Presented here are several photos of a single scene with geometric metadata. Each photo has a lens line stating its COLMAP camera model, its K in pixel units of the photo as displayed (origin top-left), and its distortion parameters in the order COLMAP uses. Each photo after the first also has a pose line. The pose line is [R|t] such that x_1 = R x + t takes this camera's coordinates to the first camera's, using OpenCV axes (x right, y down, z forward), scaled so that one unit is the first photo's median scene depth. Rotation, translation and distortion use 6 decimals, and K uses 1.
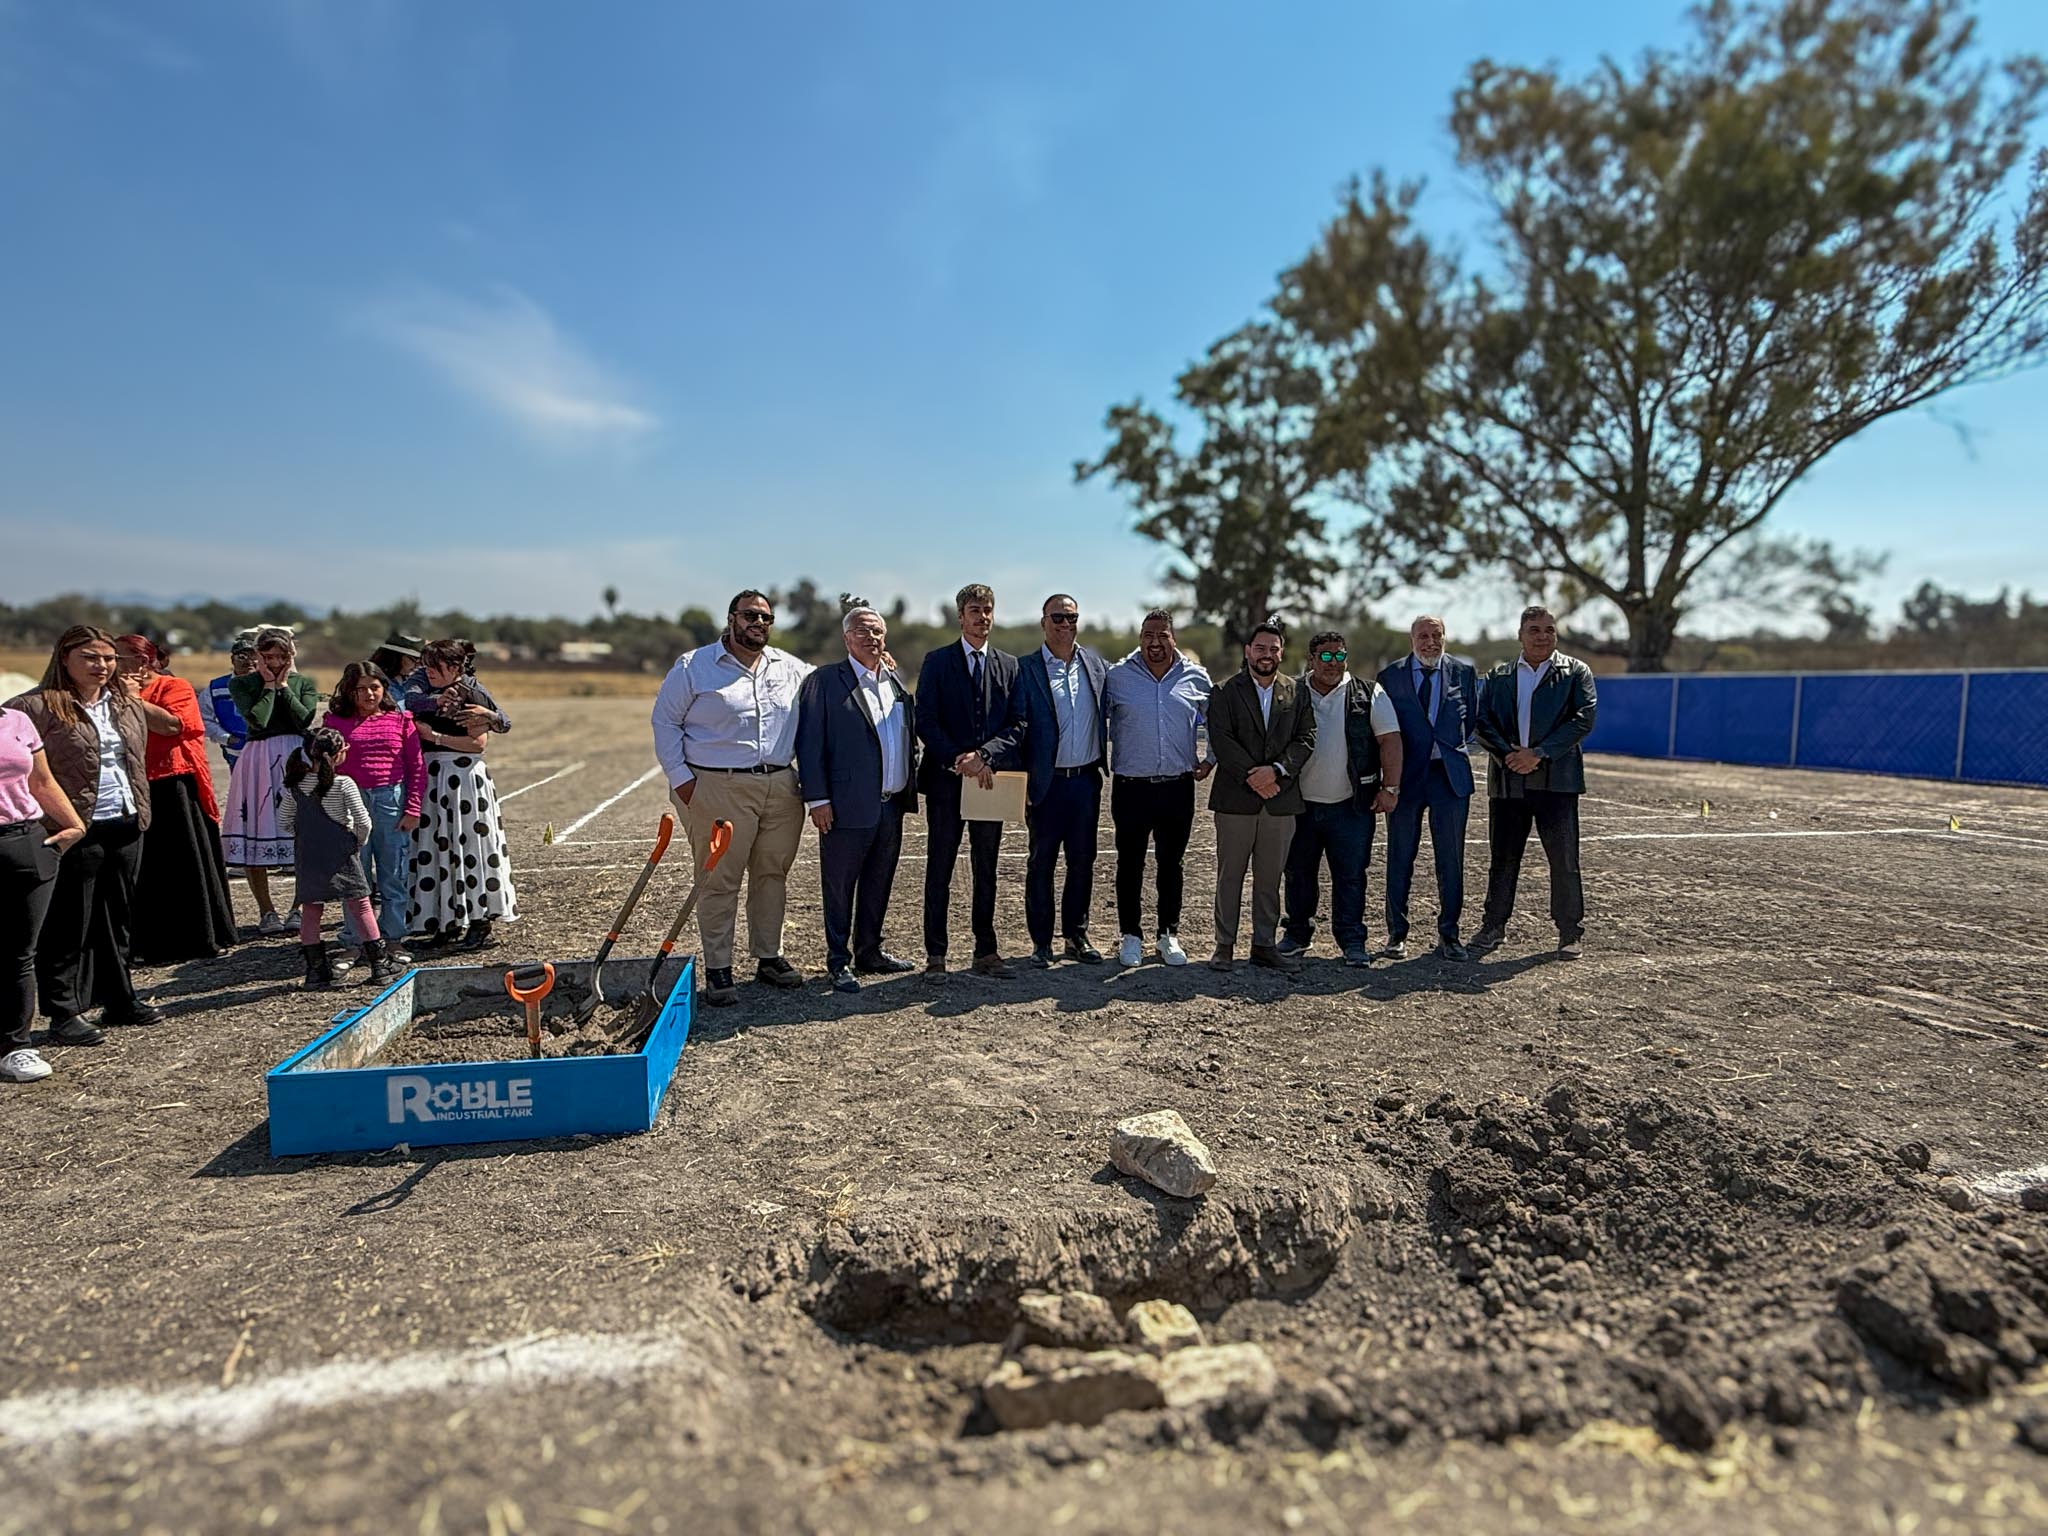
lens RADIAL K [[1148.4, 0, 1024.0], [0, 1148.4, 768.0], [0, 0, 1]] dist [0.004696, 0.000316]
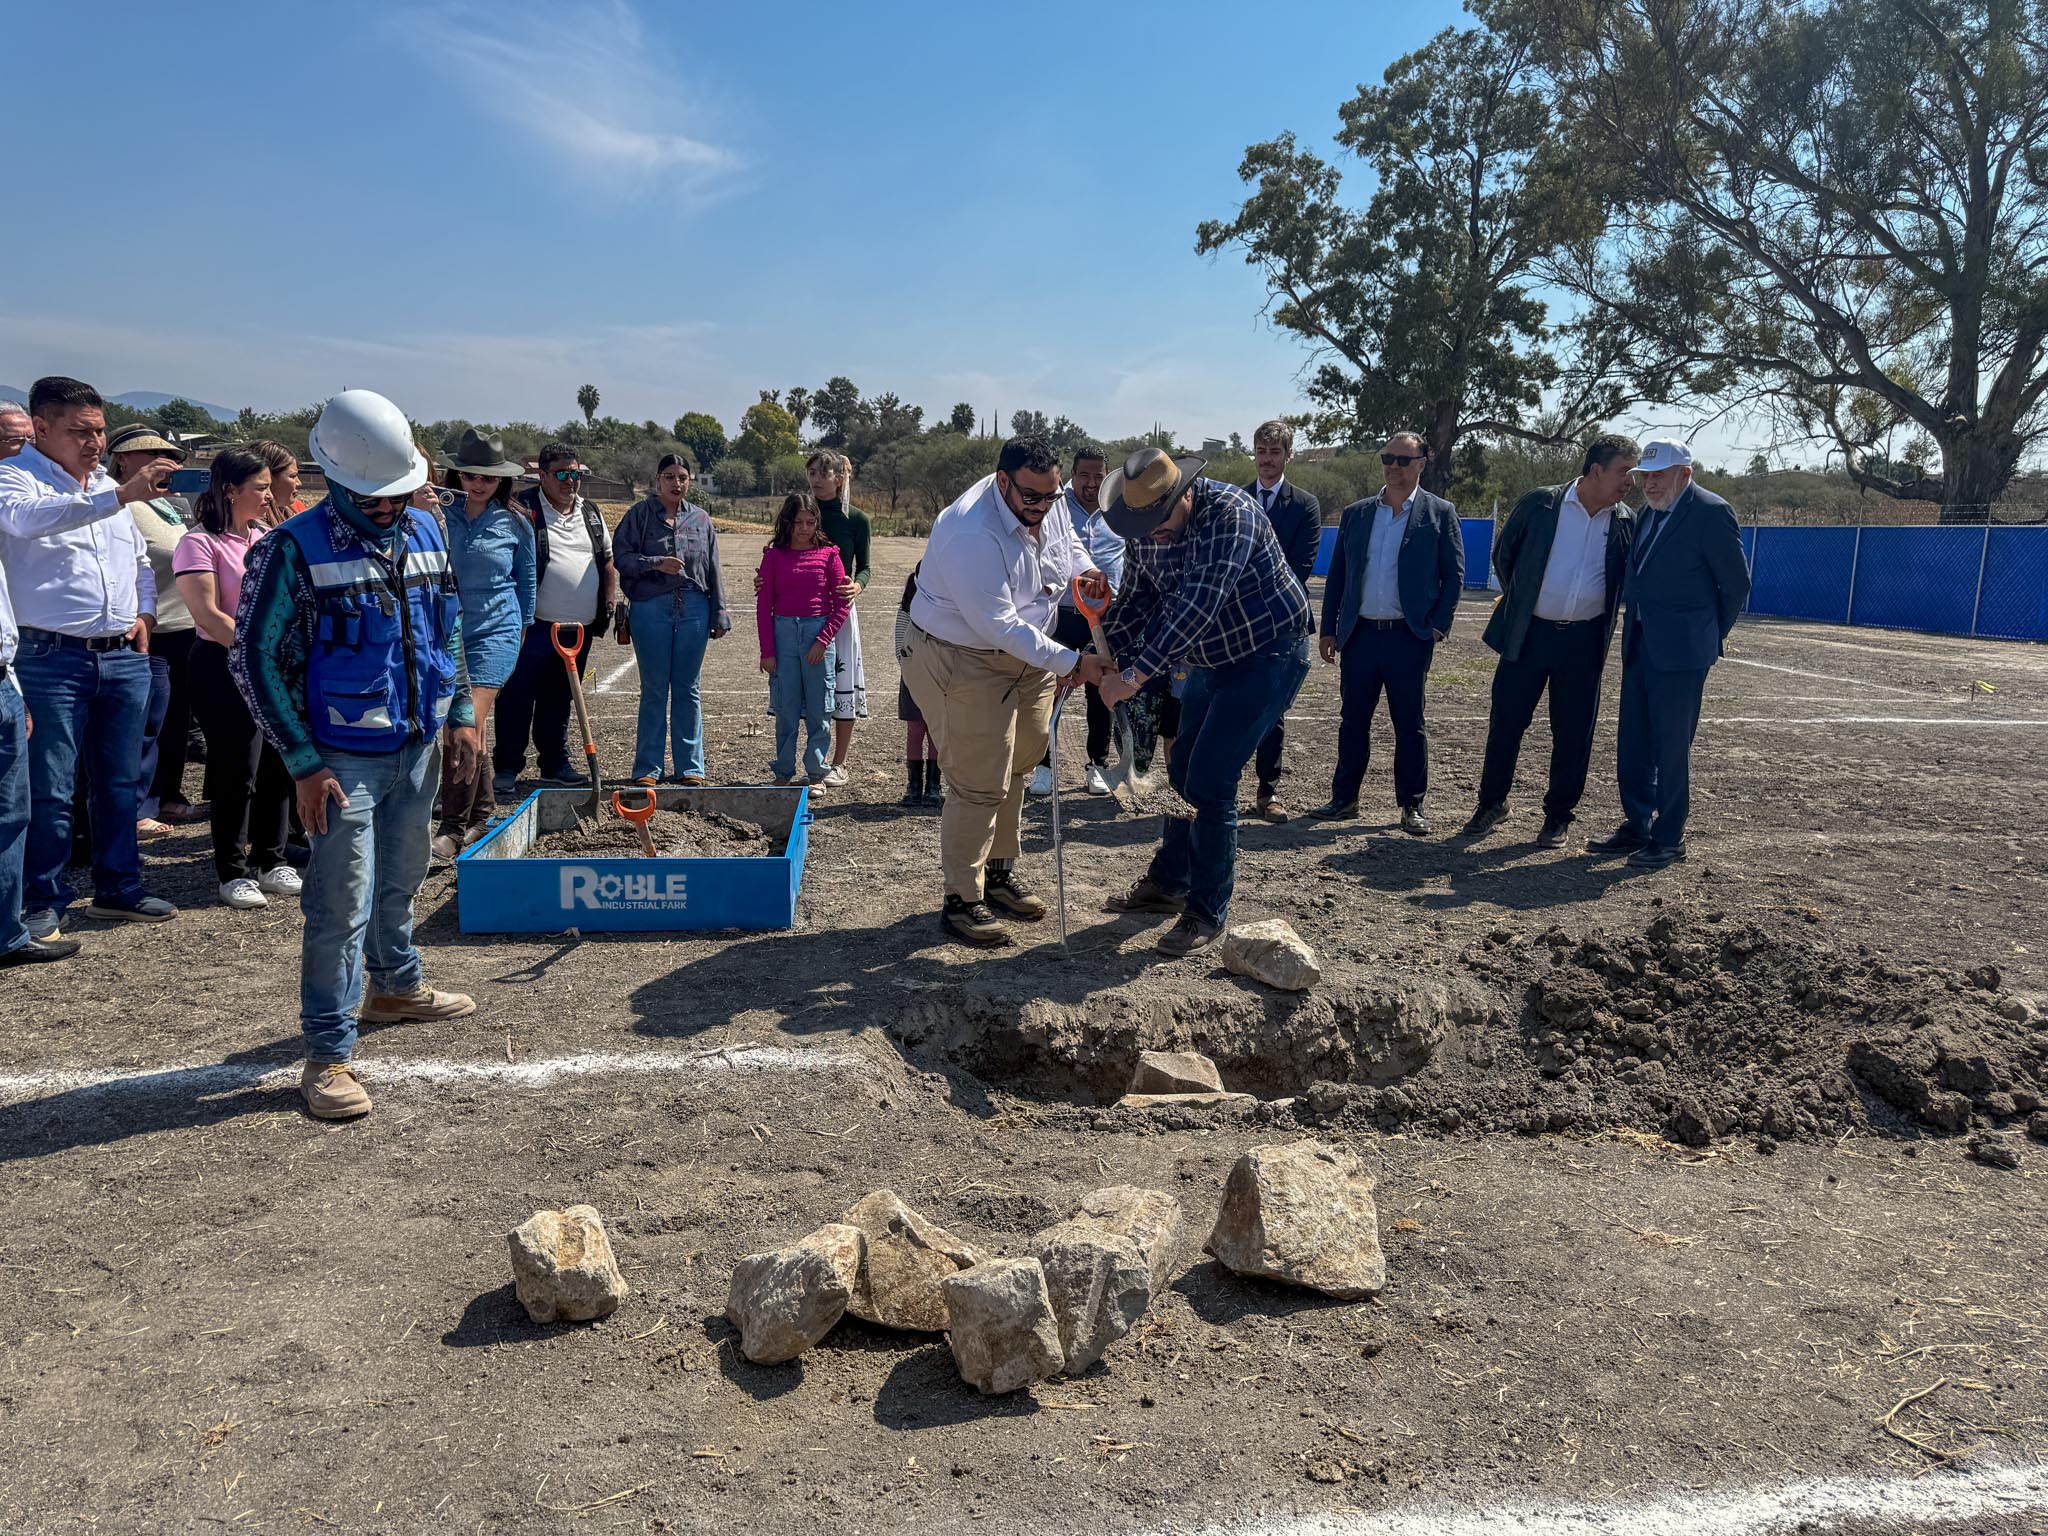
lens RADIAL K [[1519.5, 0, 999.1], [0, 1519.5, 759.6], [0, 0, 1]] dist [-0.033339, 0.037442]
pose [[0.996581, 0.029278, -0.077263, -0.027831], [-0.022835, 0.996288, 0.083001, 0.037840], [0.079406, -0.080953, 0.993550, -0.393901]]
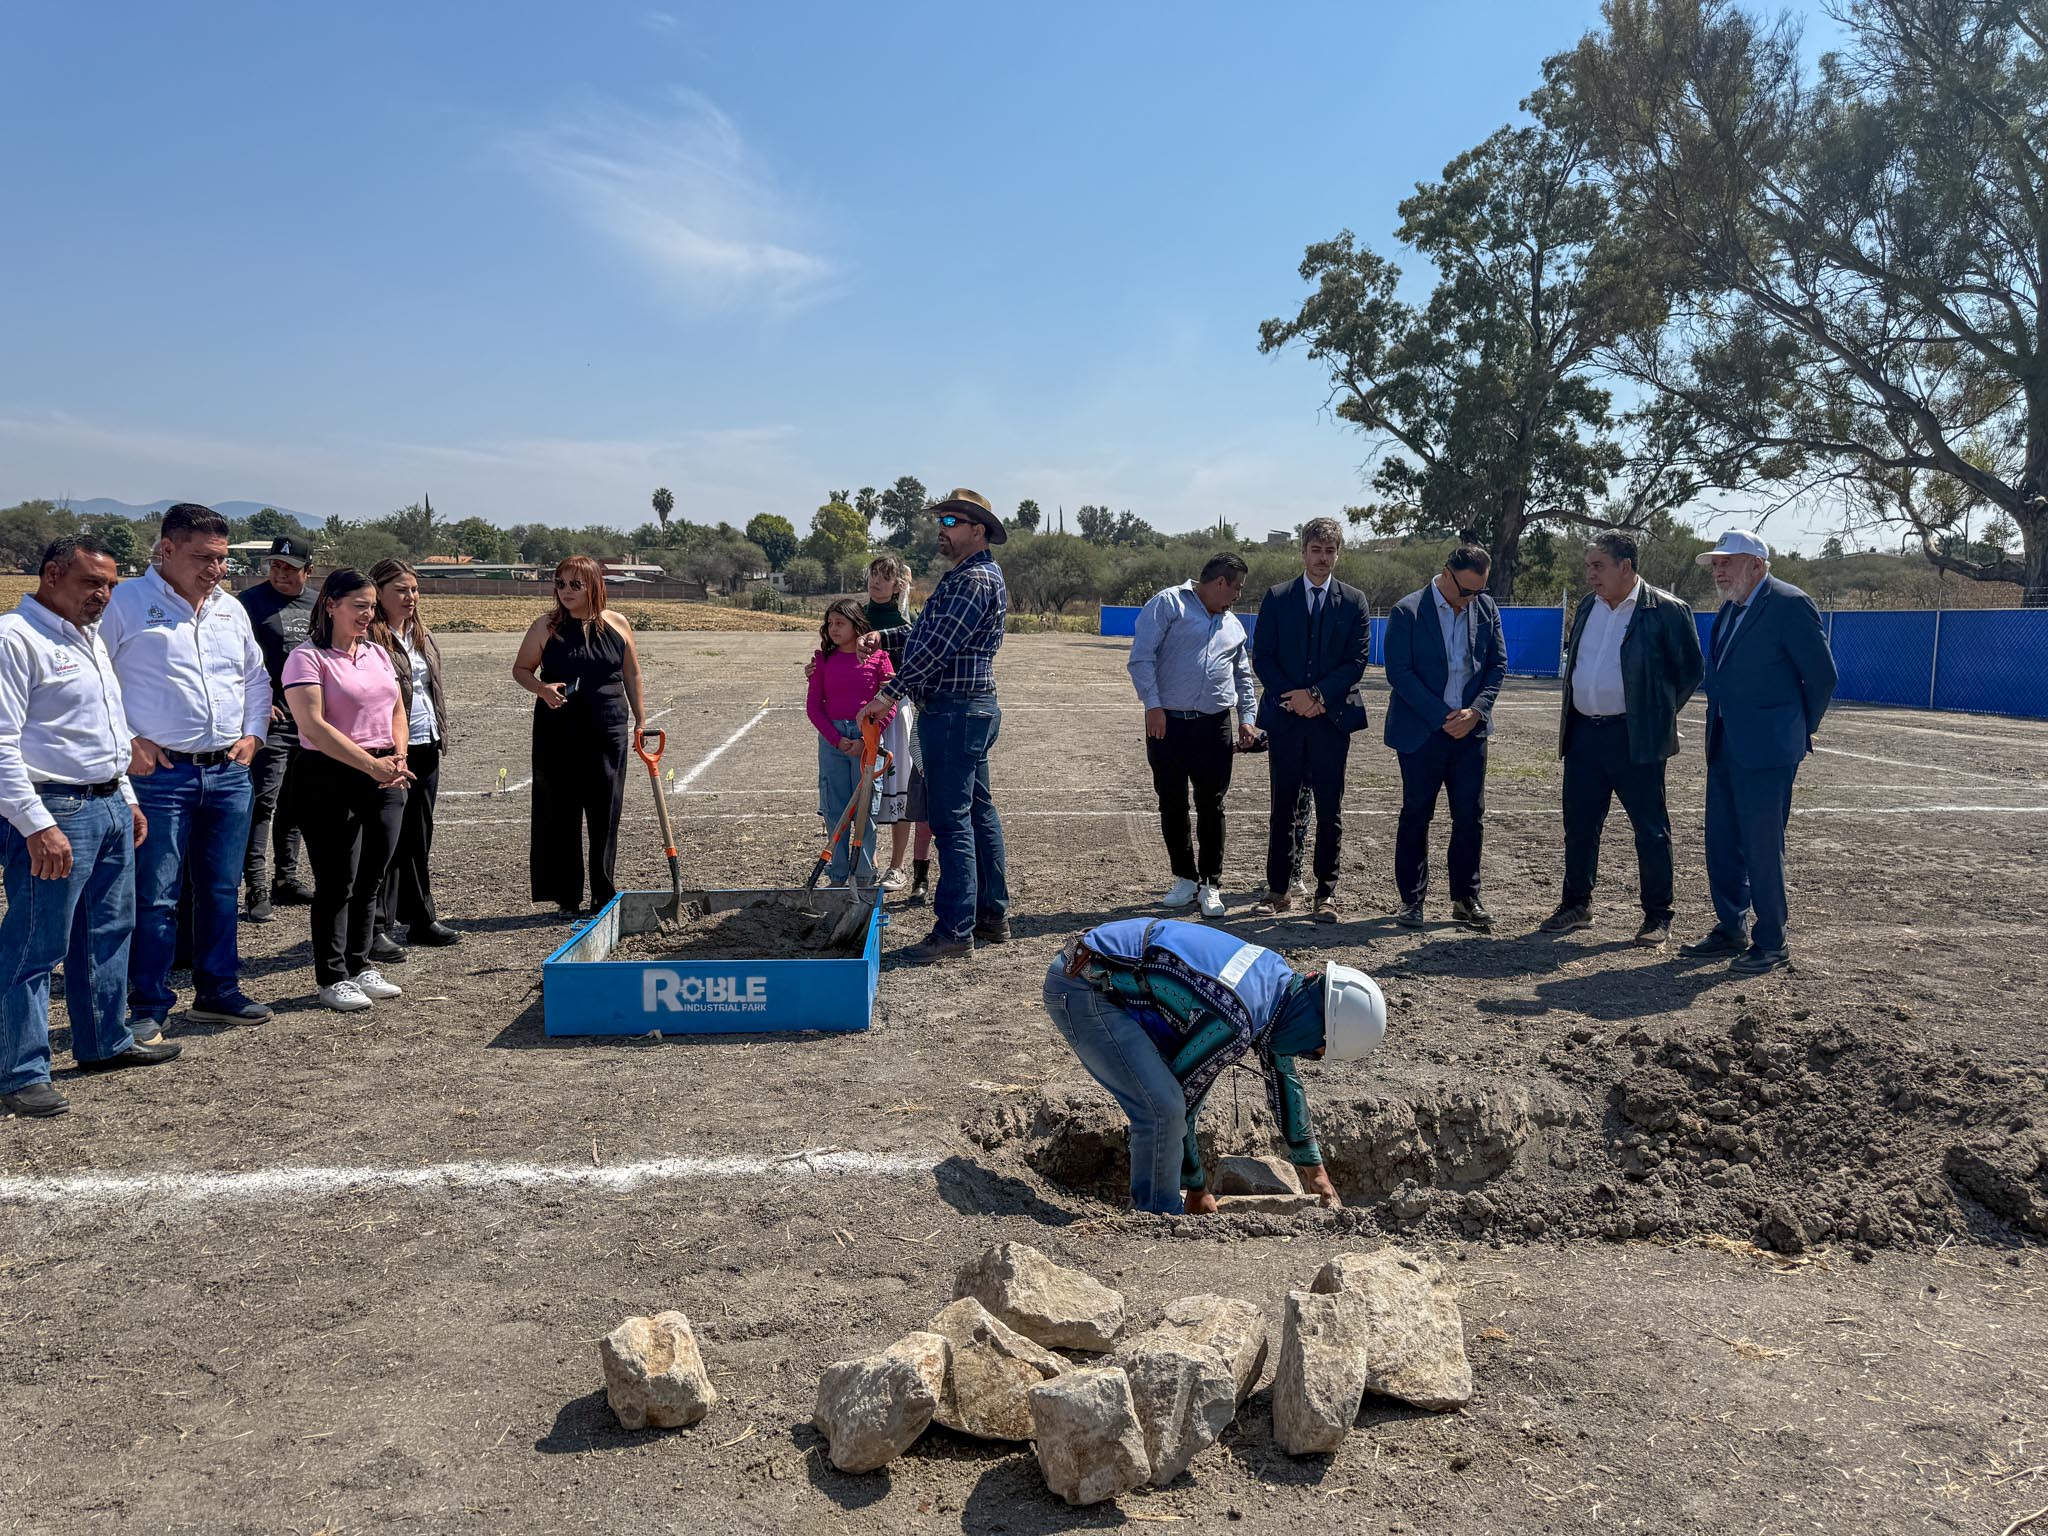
lens RADIAL K [[1517.9, 0, 1006.8], [0, 1517.9, 770.0], [0, 0, 1]] dist [-0.035090, 0.042123]
pose [[0.992838, 0.015579, -0.118450, -0.032180], [-0.012137, 0.999484, 0.029726, 0.027246], [0.118852, -0.028075, 0.992515, -0.411080]]
